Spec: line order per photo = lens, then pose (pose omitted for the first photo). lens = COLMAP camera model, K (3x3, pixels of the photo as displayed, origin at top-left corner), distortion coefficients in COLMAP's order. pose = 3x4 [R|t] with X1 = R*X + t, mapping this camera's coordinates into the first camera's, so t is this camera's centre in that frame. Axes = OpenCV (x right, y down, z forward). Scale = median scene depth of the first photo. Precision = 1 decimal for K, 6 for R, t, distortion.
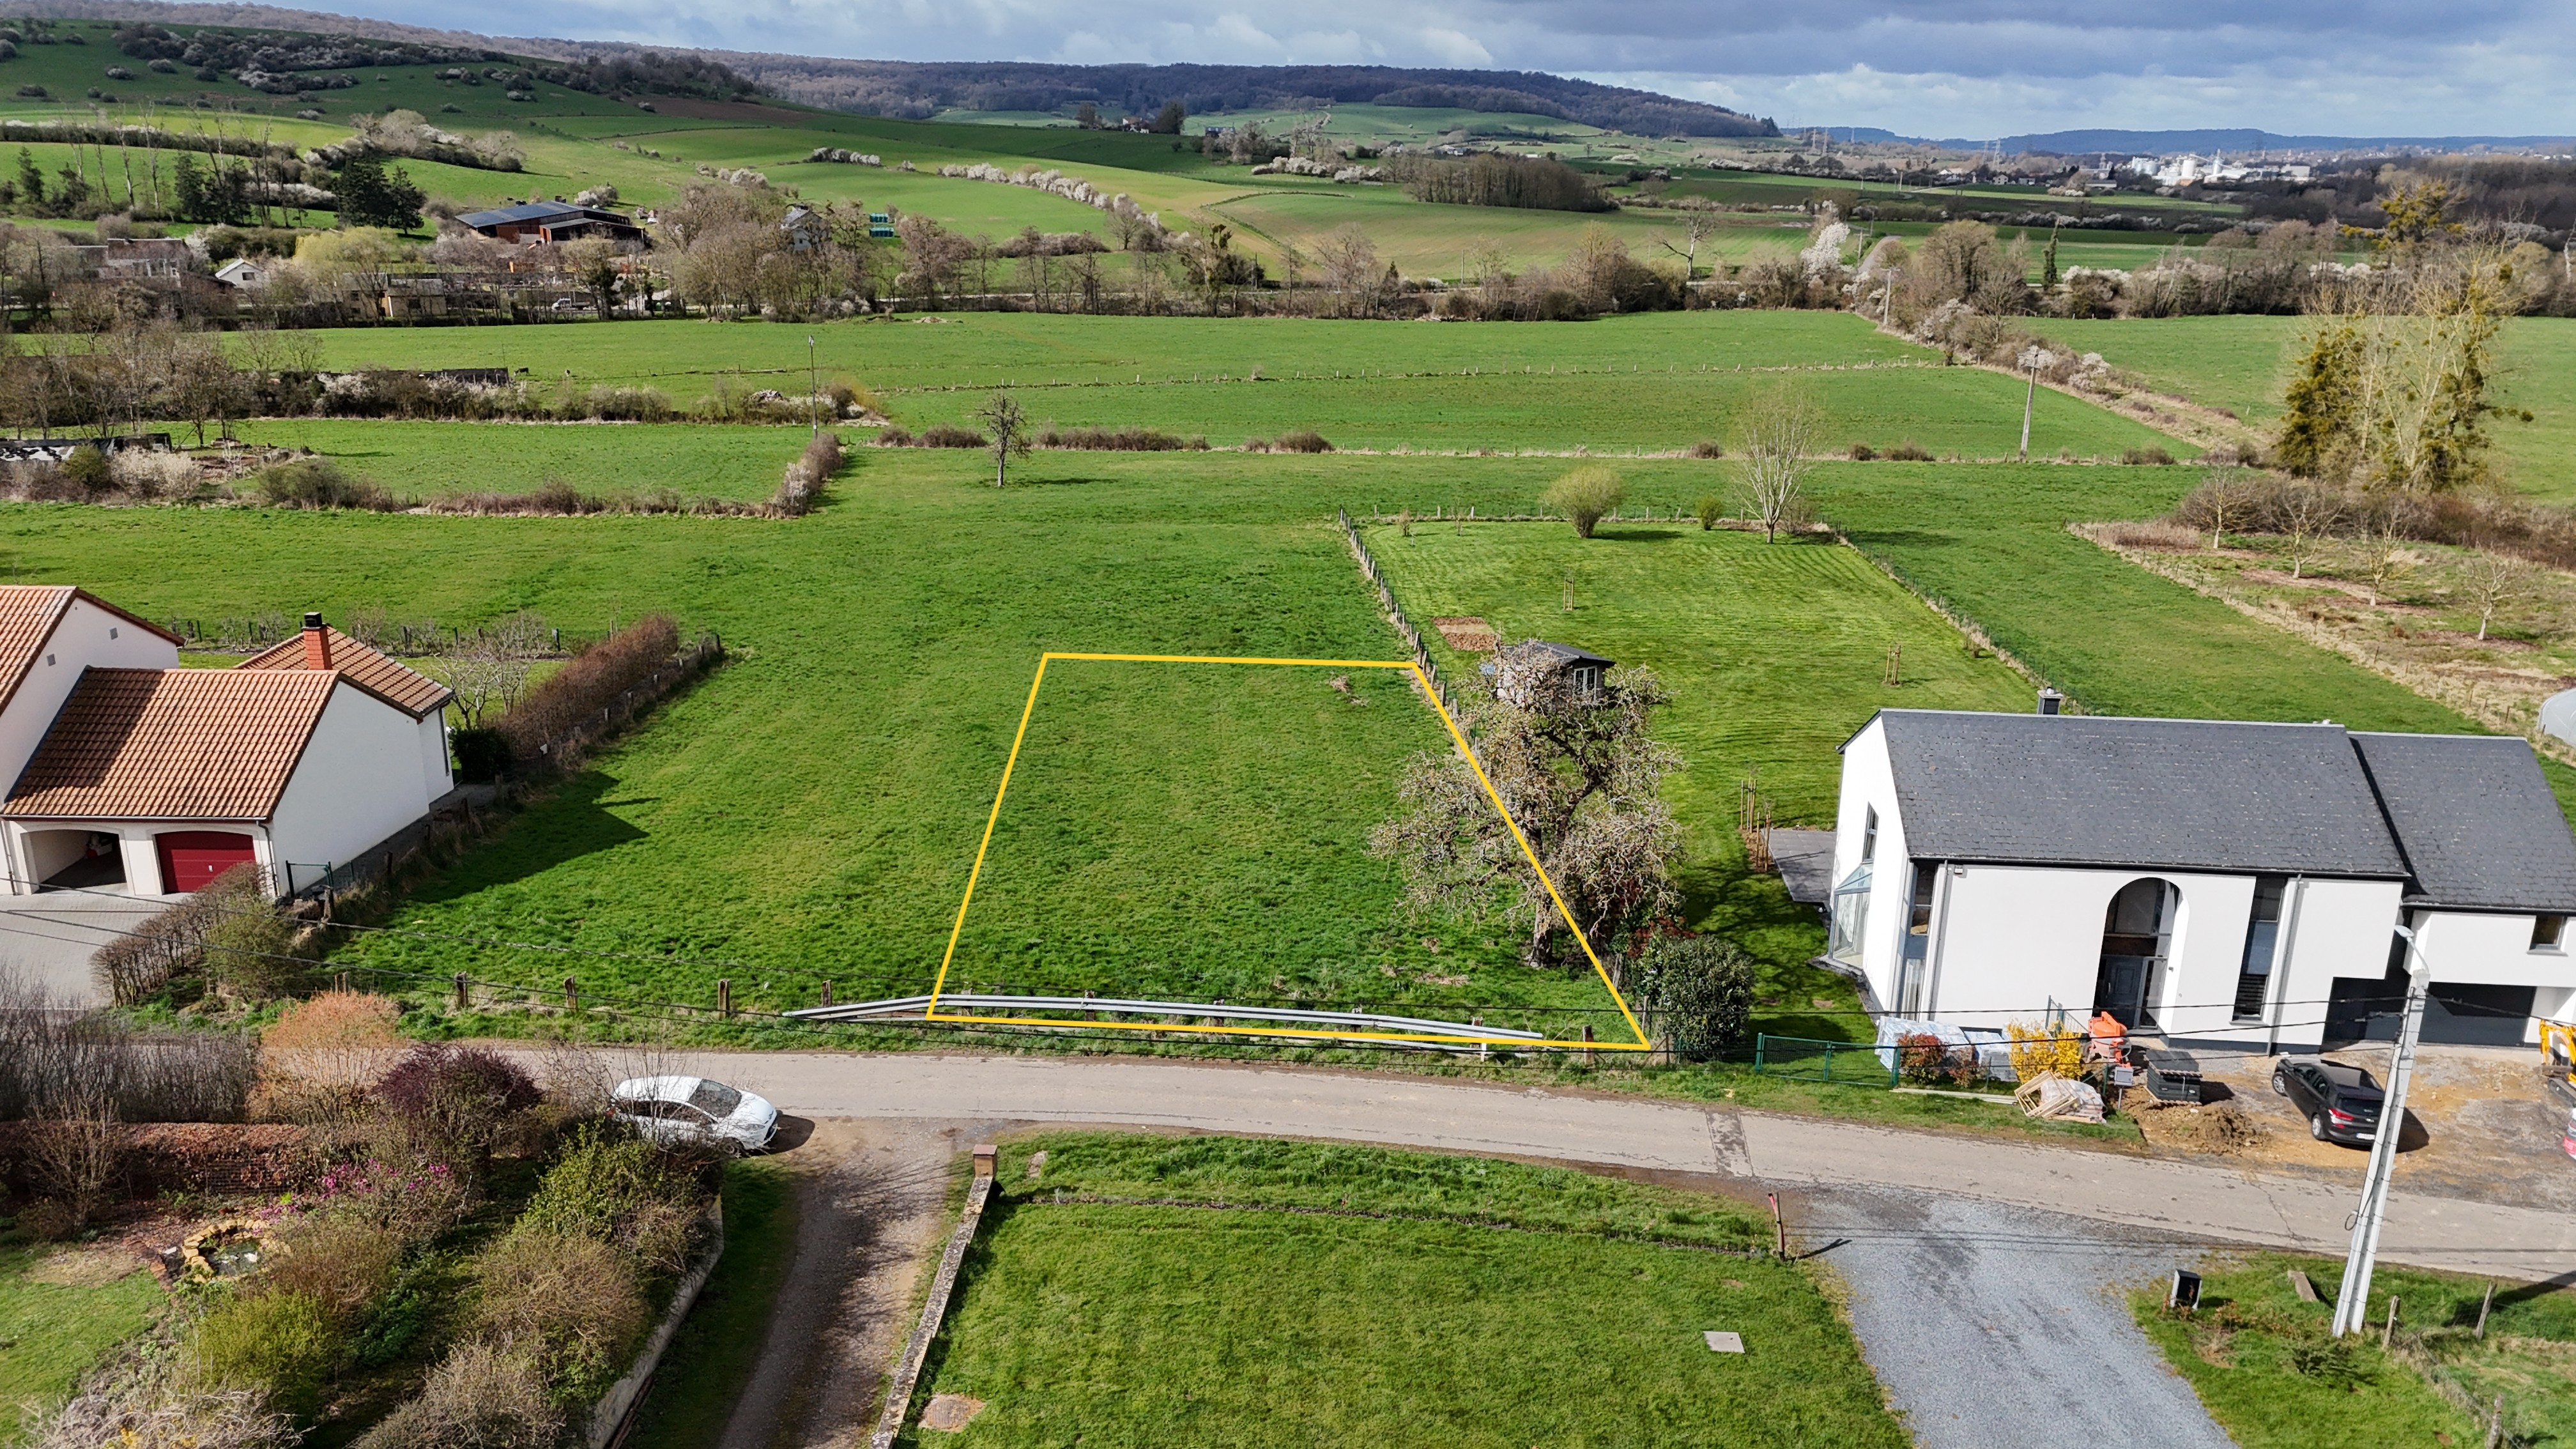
lens RADIAL K [[1897.3, 0, 1293.9], [0, 1897.3, 716.7], [0, 0, 1]] dist [0.056784, -0.047107]
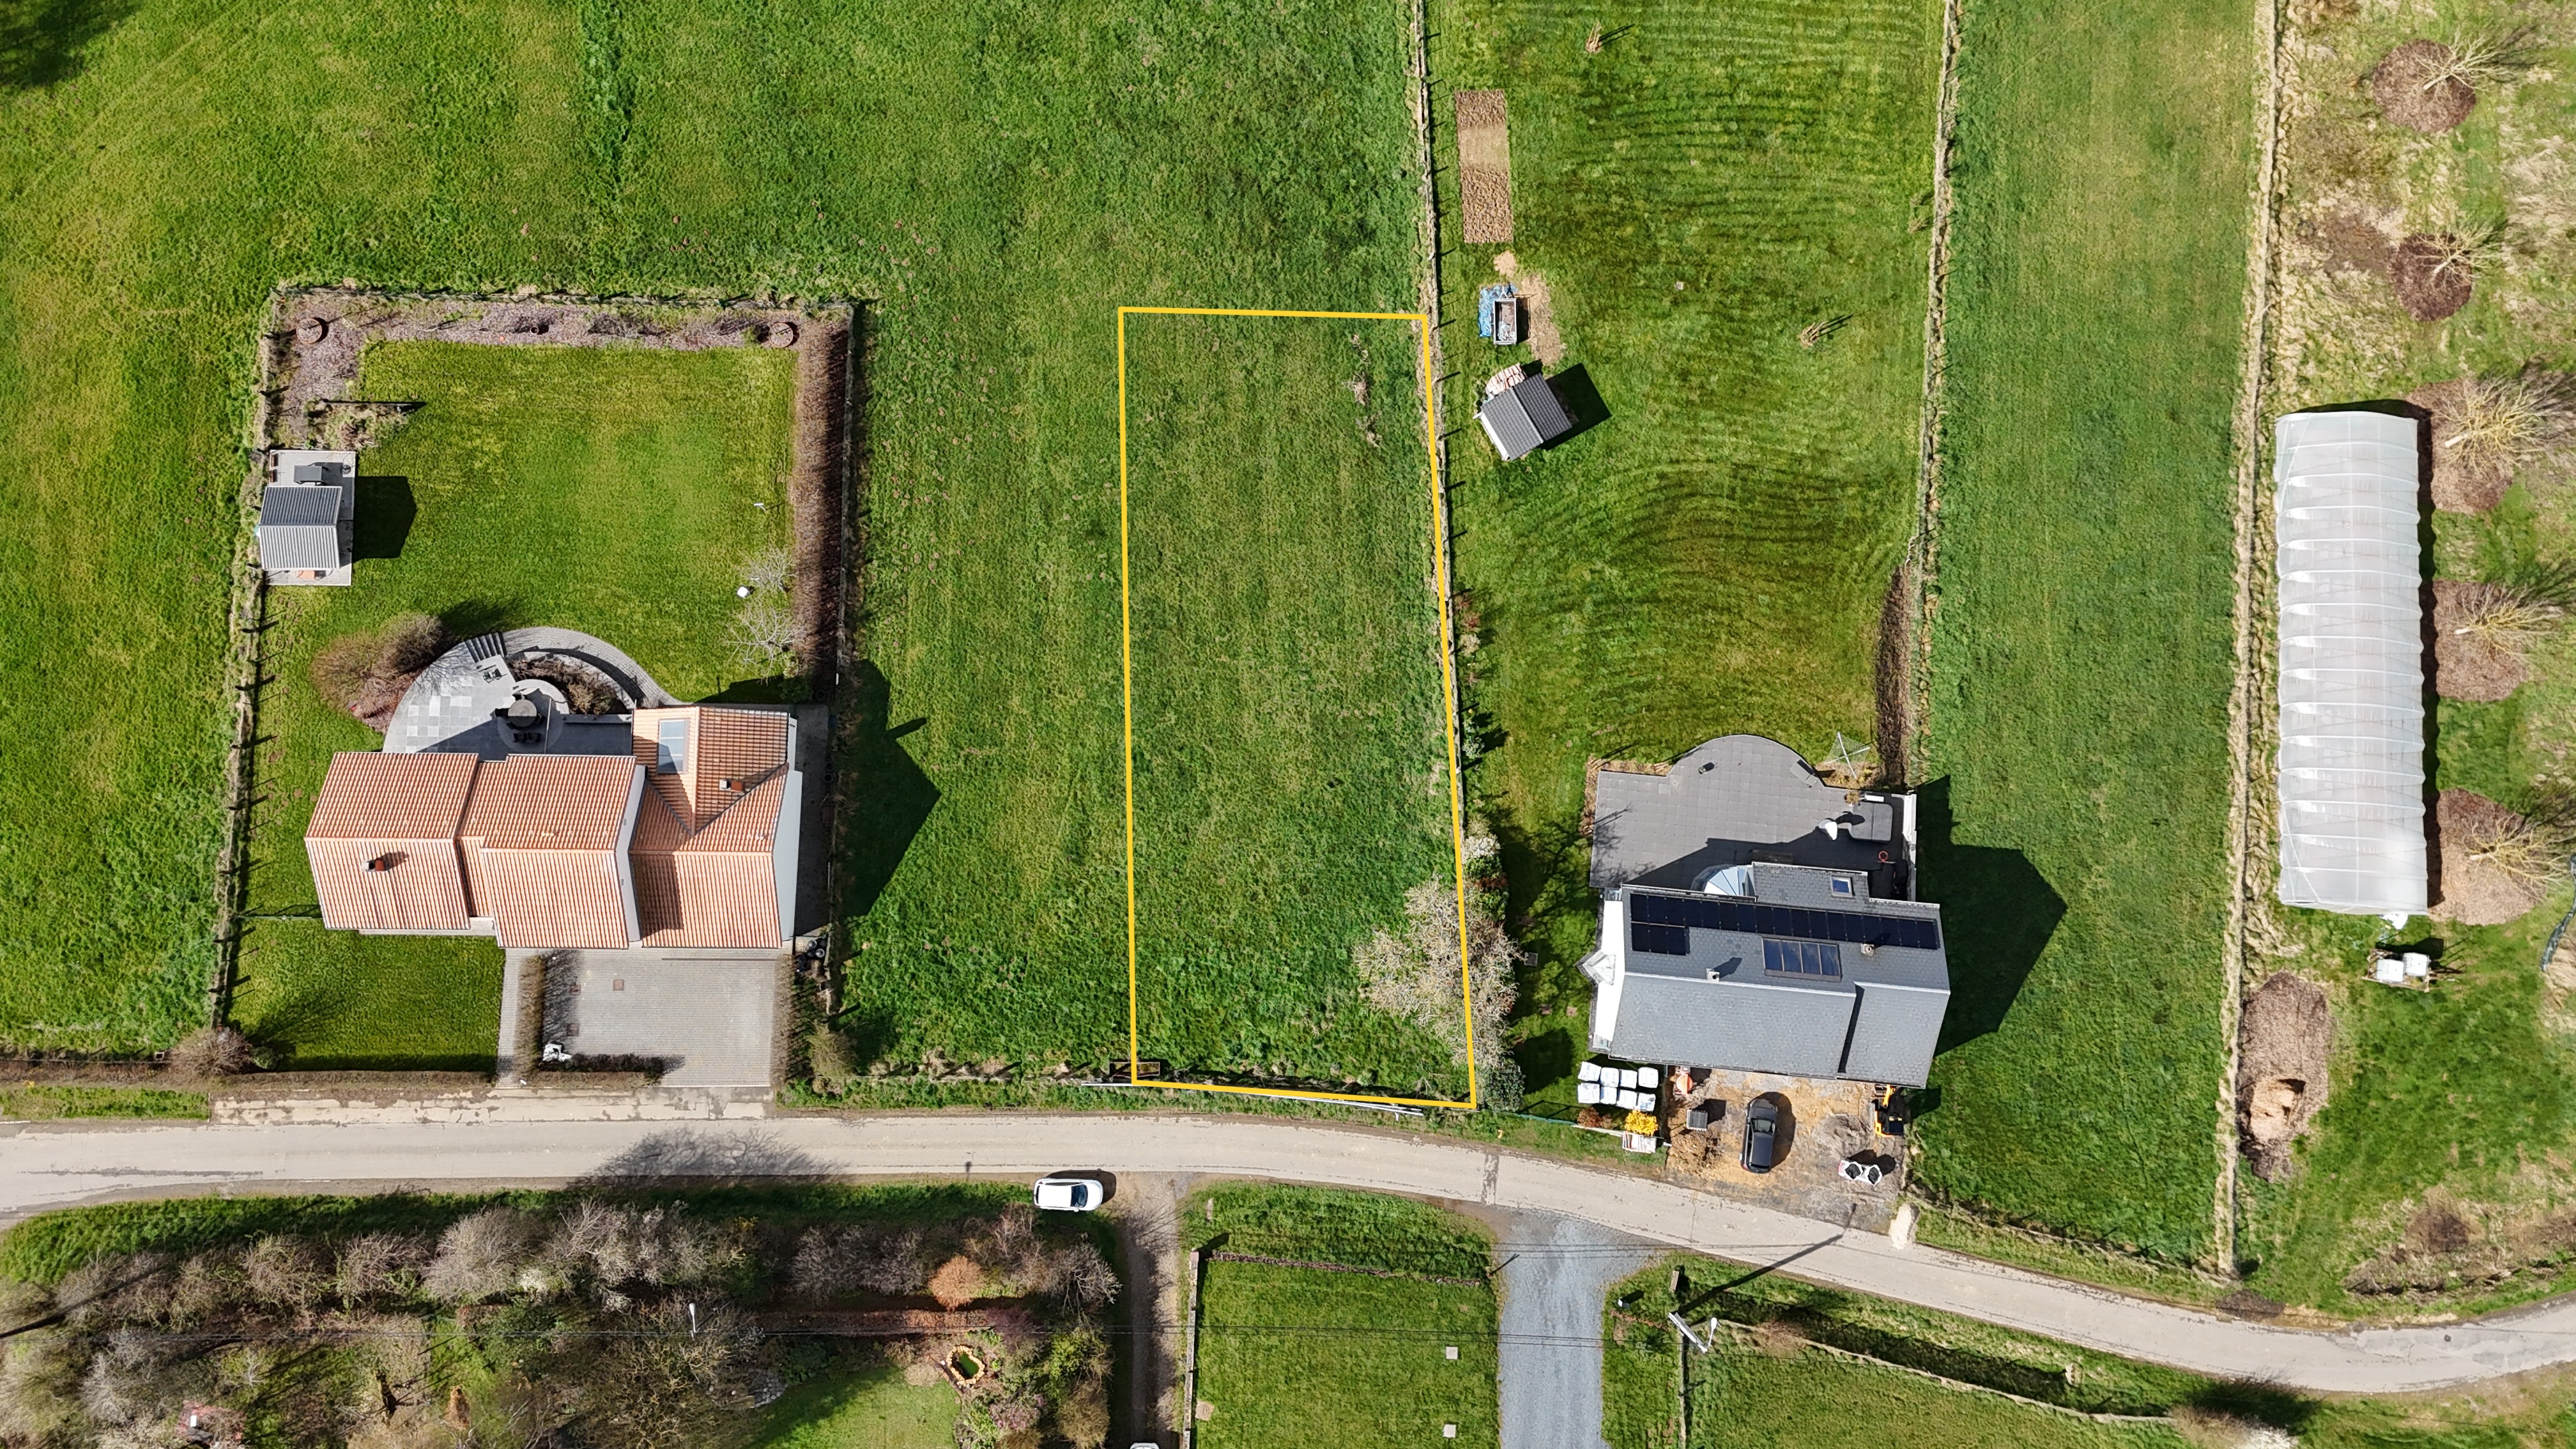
lens RADIAL K [[1897.3, 0, 1288.7], [0, 1897.3, 720.5], [0, 0, 1]] dist [0.056784, -0.047107]
pose [[0.999830, 0.018081, 0.003579, -0.030502], [-0.009949, 0.365963, 0.930576, -1.414617], [0.015516, -0.930454, 0.366080, 0.408230]]
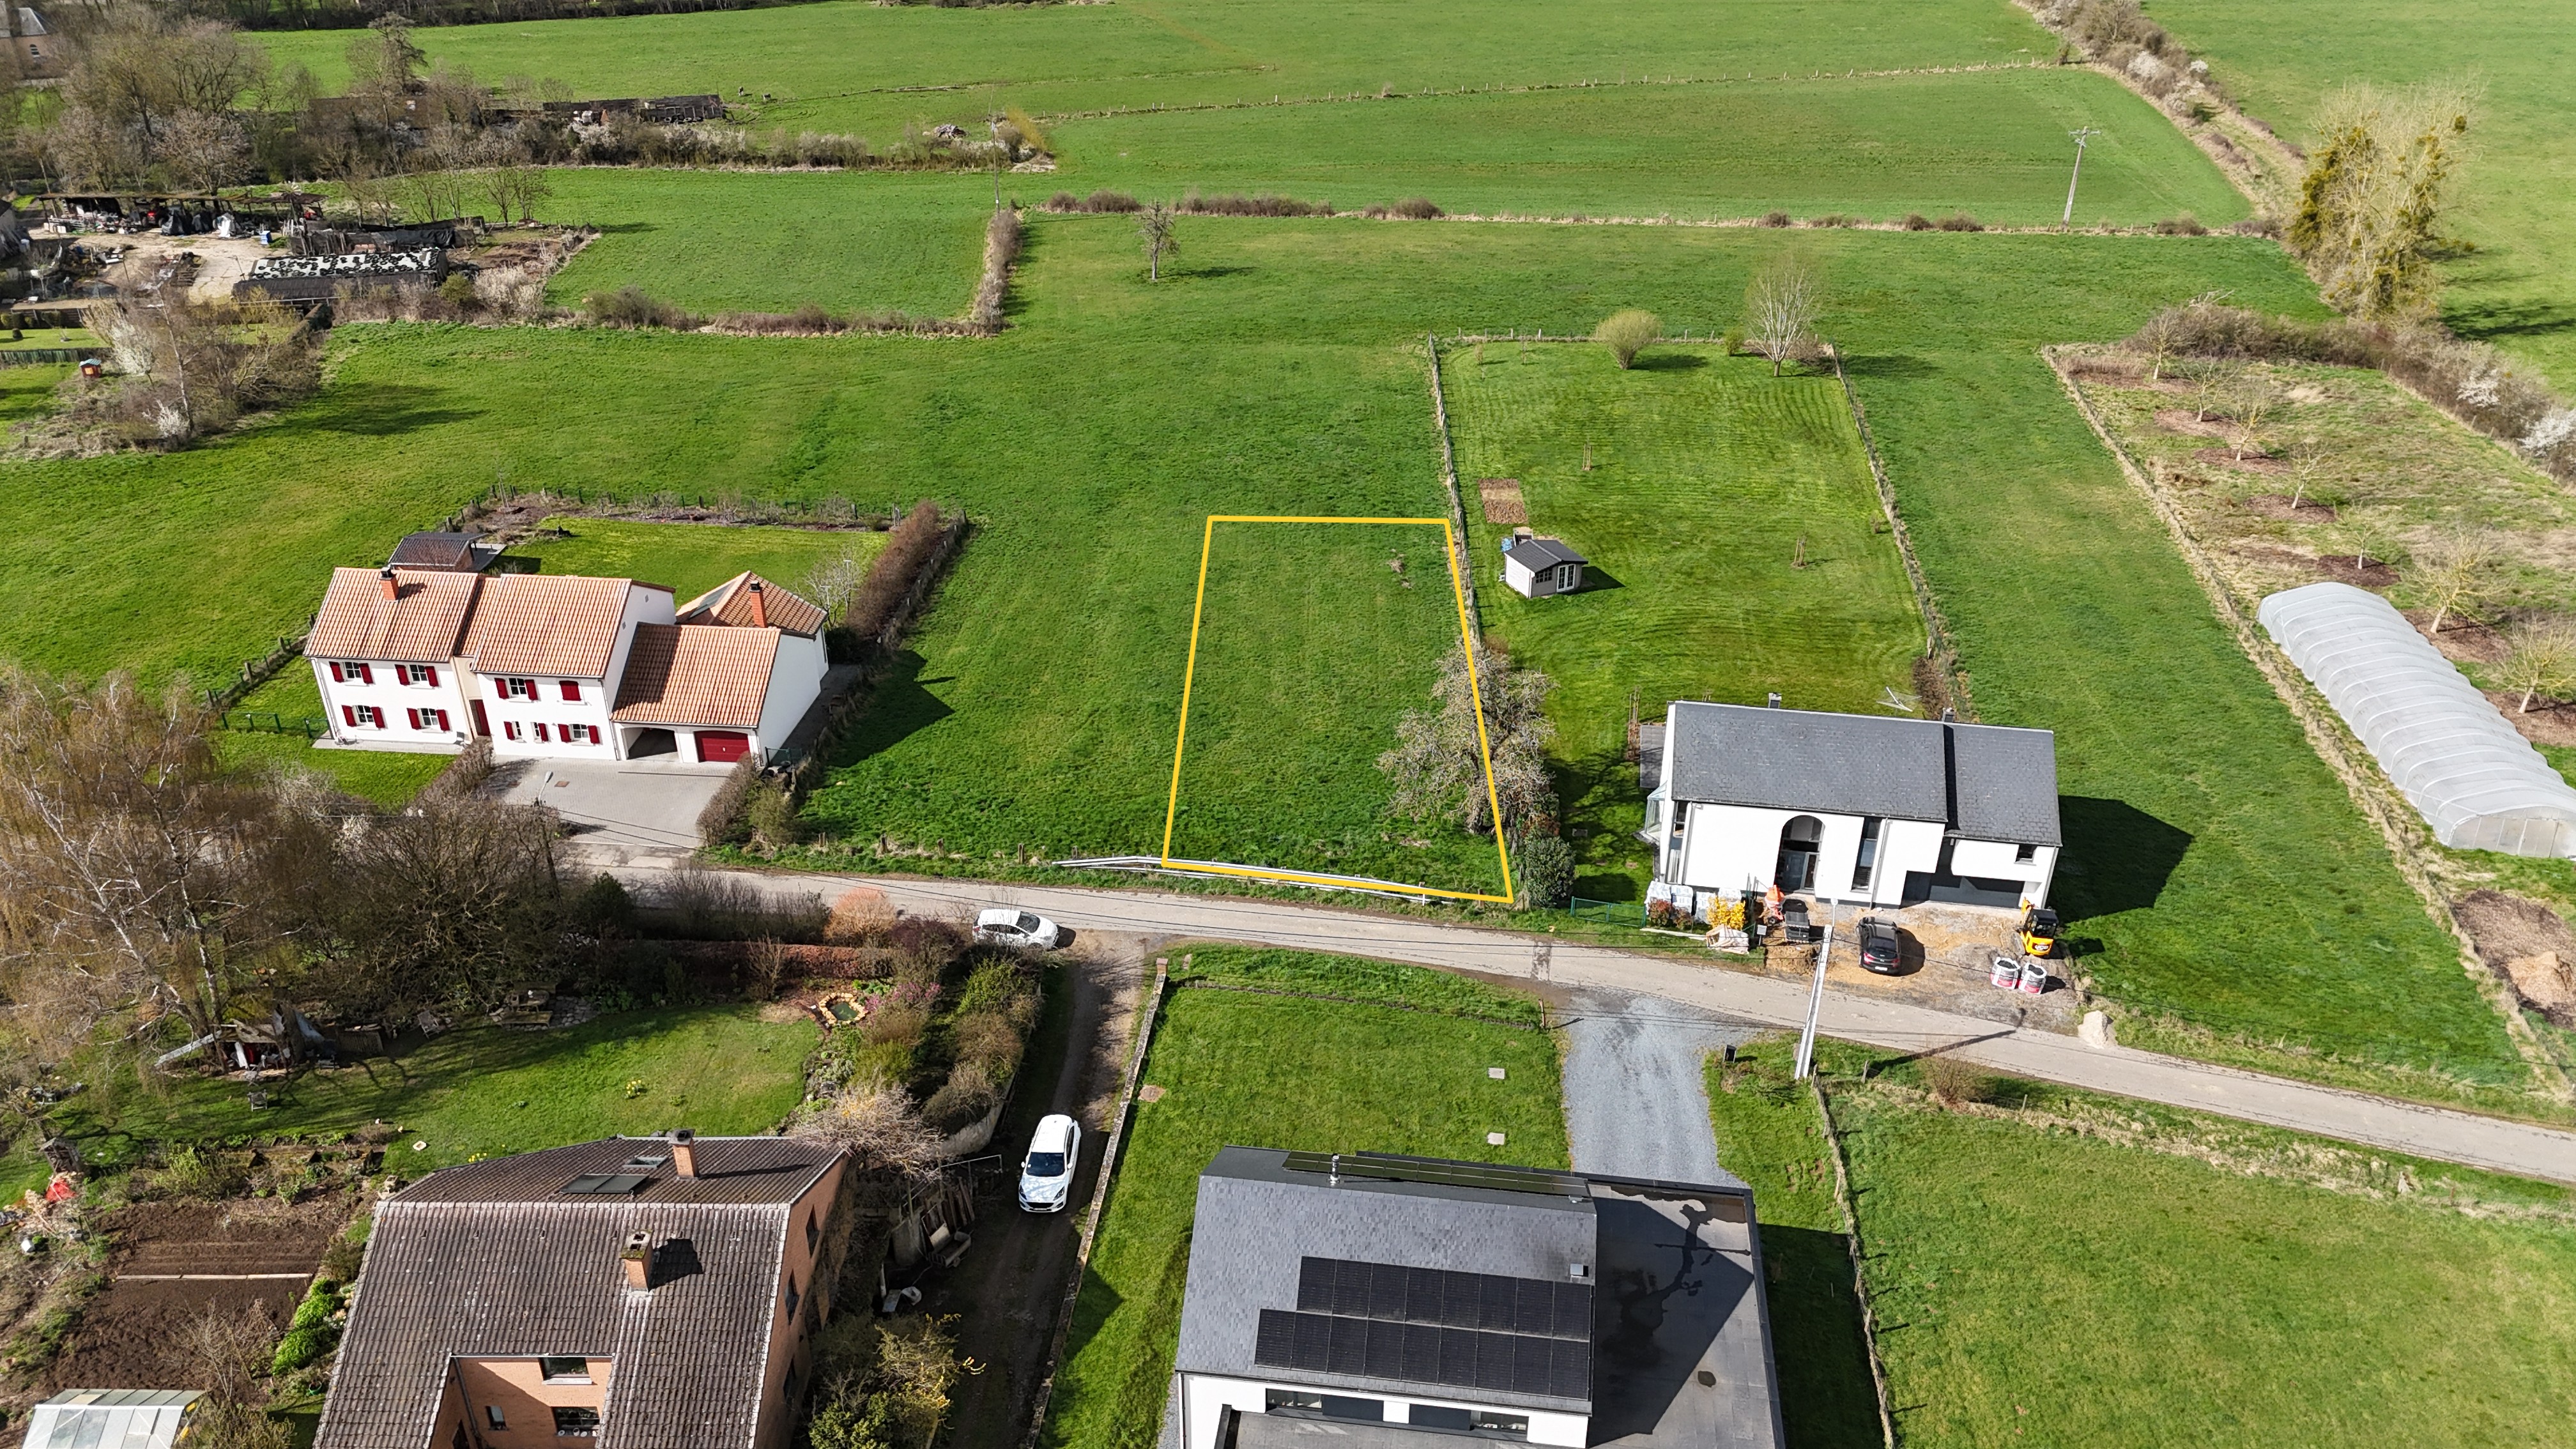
lens RADIAL K [[1897.3, 0, 1293.5], [0, 1897.3, 723.2], [0, 0, 1]] dist [0.056784, -0.047107]
pose [[0.996853, 0.031752, -0.072630, 0.068525], [-0.014827, 0.974786, 0.222649, -0.273958], [0.077868, -0.220871, 0.972189, -0.527570]]
